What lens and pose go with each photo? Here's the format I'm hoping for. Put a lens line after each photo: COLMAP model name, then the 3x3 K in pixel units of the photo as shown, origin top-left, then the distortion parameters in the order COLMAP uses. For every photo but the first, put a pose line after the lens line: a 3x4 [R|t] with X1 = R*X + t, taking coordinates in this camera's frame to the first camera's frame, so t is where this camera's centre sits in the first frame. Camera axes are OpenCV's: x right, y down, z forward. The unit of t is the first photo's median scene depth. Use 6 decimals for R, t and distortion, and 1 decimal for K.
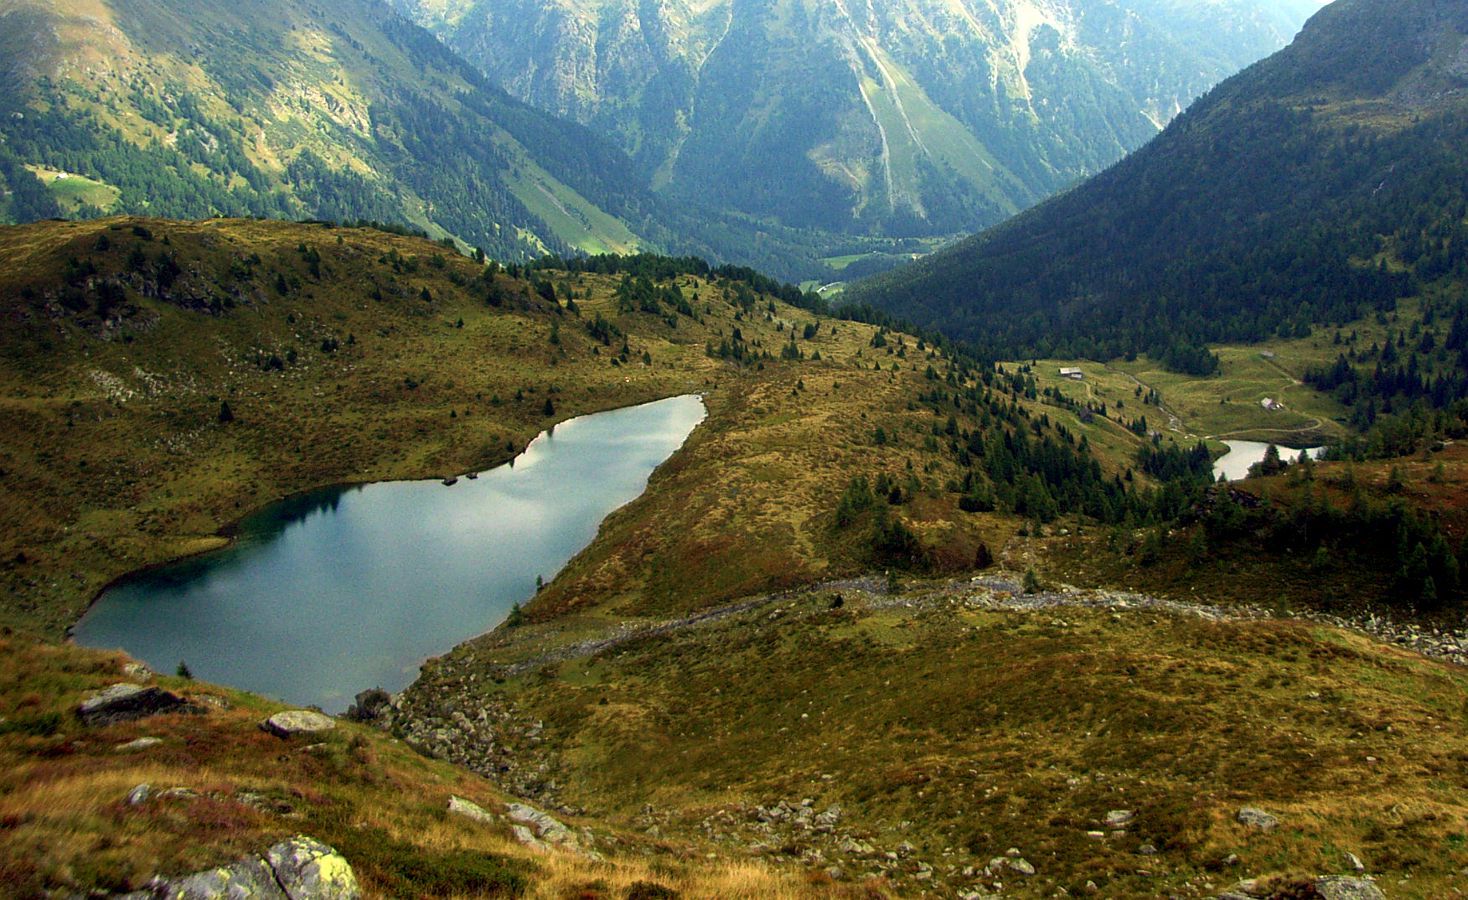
lens RADIAL K [[1472.8, 0, 857.8], [0, 1472.8, 272.8], [0, 0, 1]] dist [-0.087962, 0.000000]
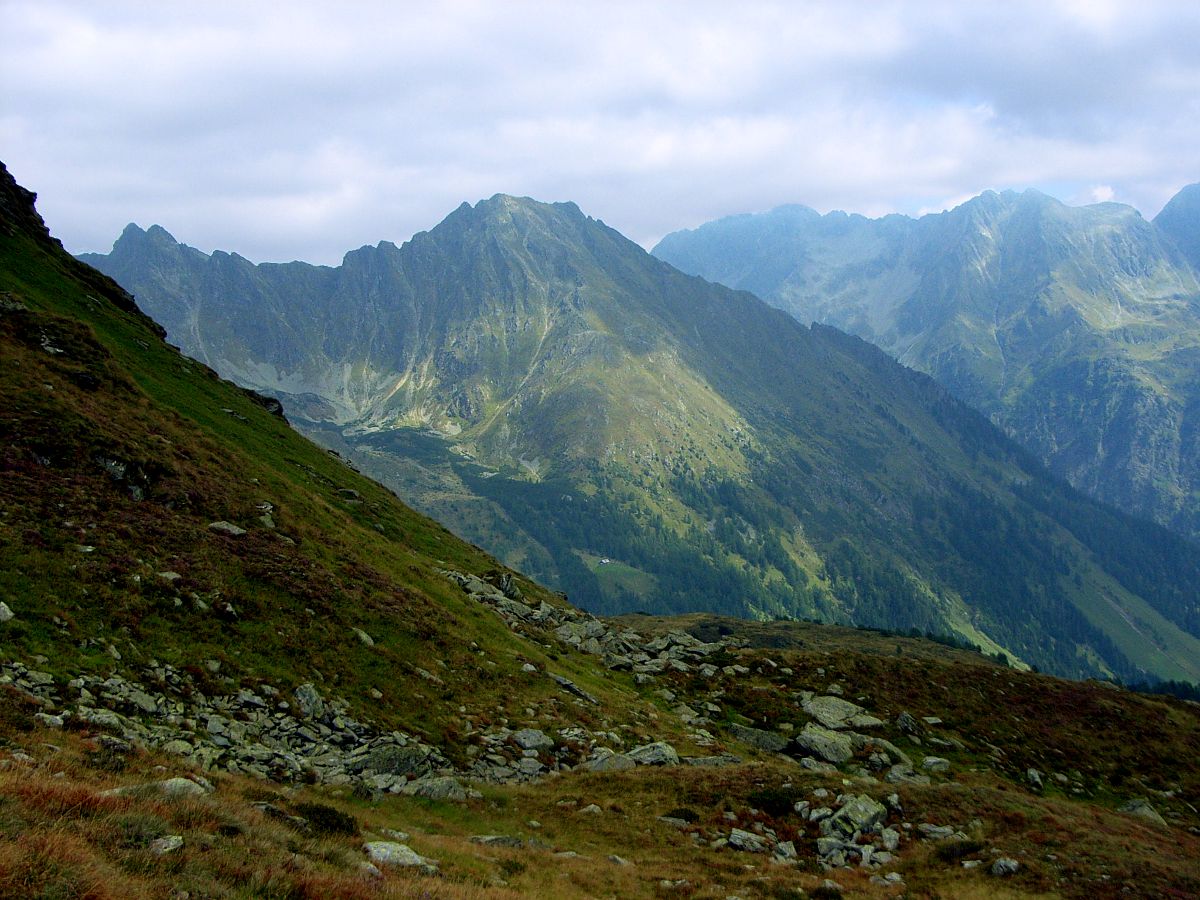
lens RADIAL K [[1965.6, 0, 603.4], [0, 1965.6, 446.7], [0, 0, 1]] dist [0.088141, 0.000000]
pose [[0.894101, 0.016317, -0.447568, 0.074945], [-0.072162, 0.991528, -0.108008, 0.000314], [0.442014, 0.128867, 0.887703, -0.338536]]
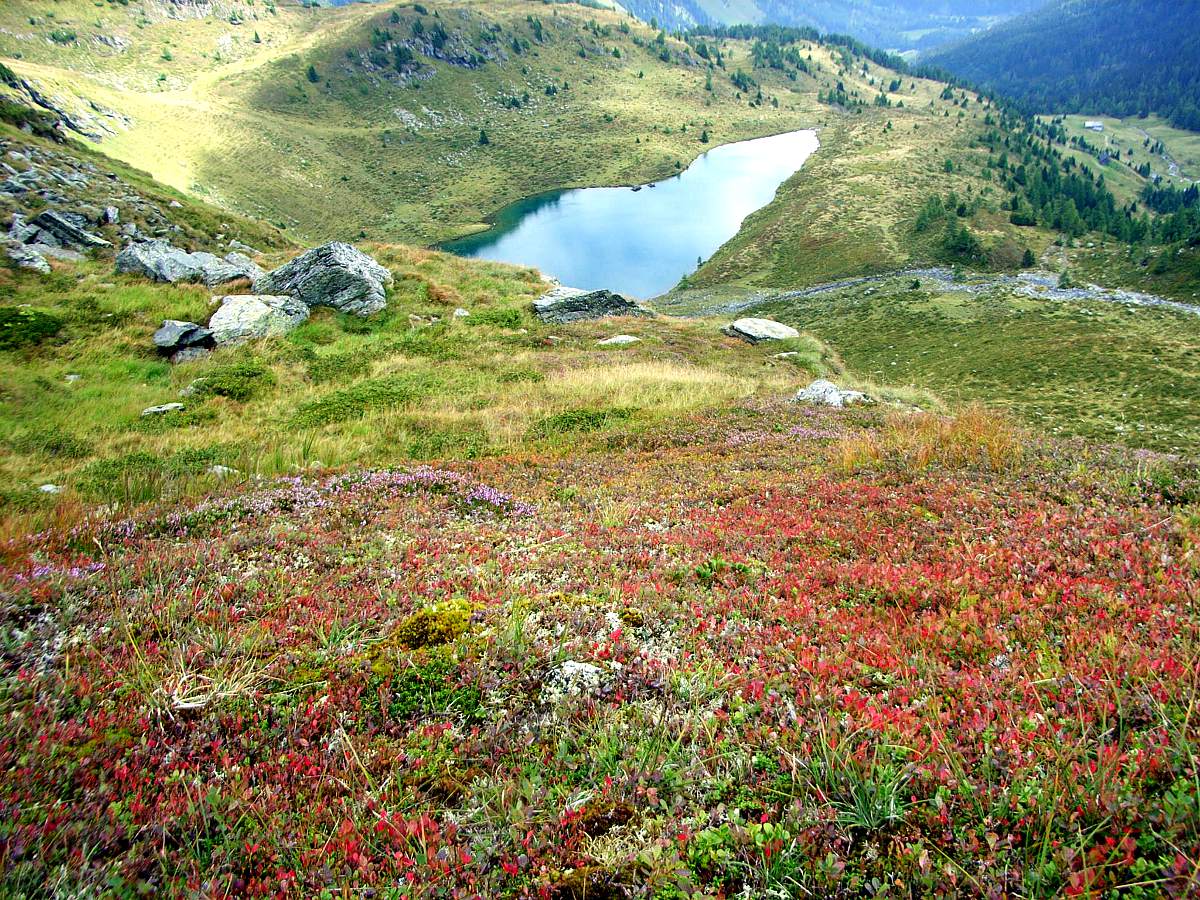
lens RADIAL K [[1013.4, 0, 647.5], [0, 1013.4, 464.0], [0, 0, 1]] dist [-0.137875, 0.098343]
pose [[0.969297, 0.093401, -0.227464, -0.017162], [0.002544, 0.921192, 0.389101, 0.007884], [0.245880, -0.377733, 0.892671, 0.021870]]
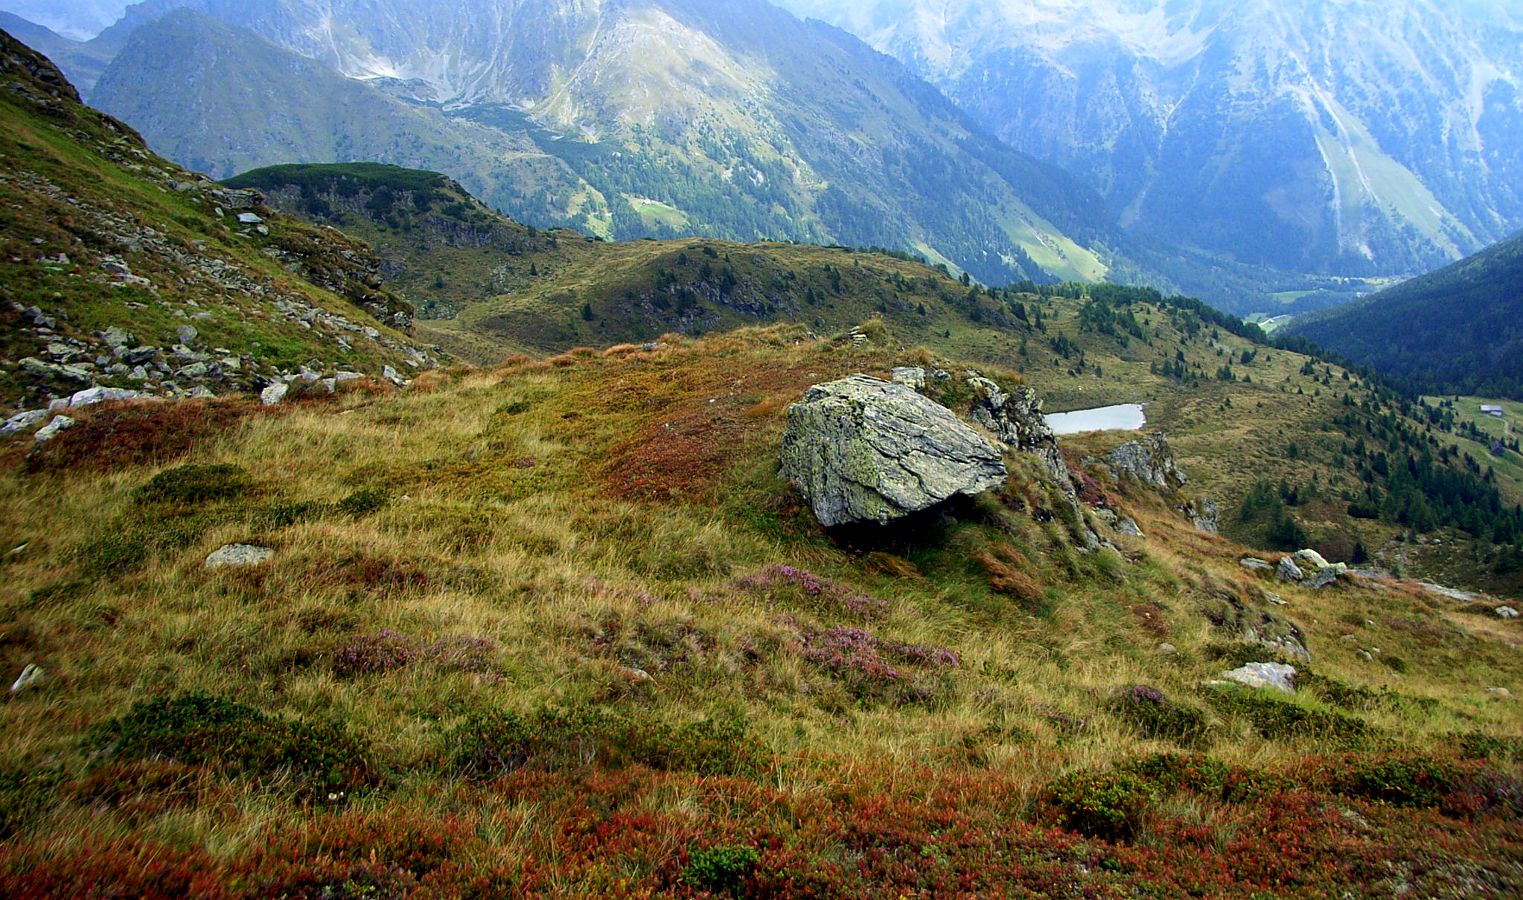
lens RADIAL K [[1334.2, 0, 828.6], [0, 1334.2, 320.0], [0, 0, 1]] dist [-0.114073, 0.028453]
pose [[0.934939, 0.050401, -0.351209, 0.027785], [-0.043789, 0.998683, 0.026749, -0.002737], [0.352095, -0.009630, 0.935915, -0.083511]]
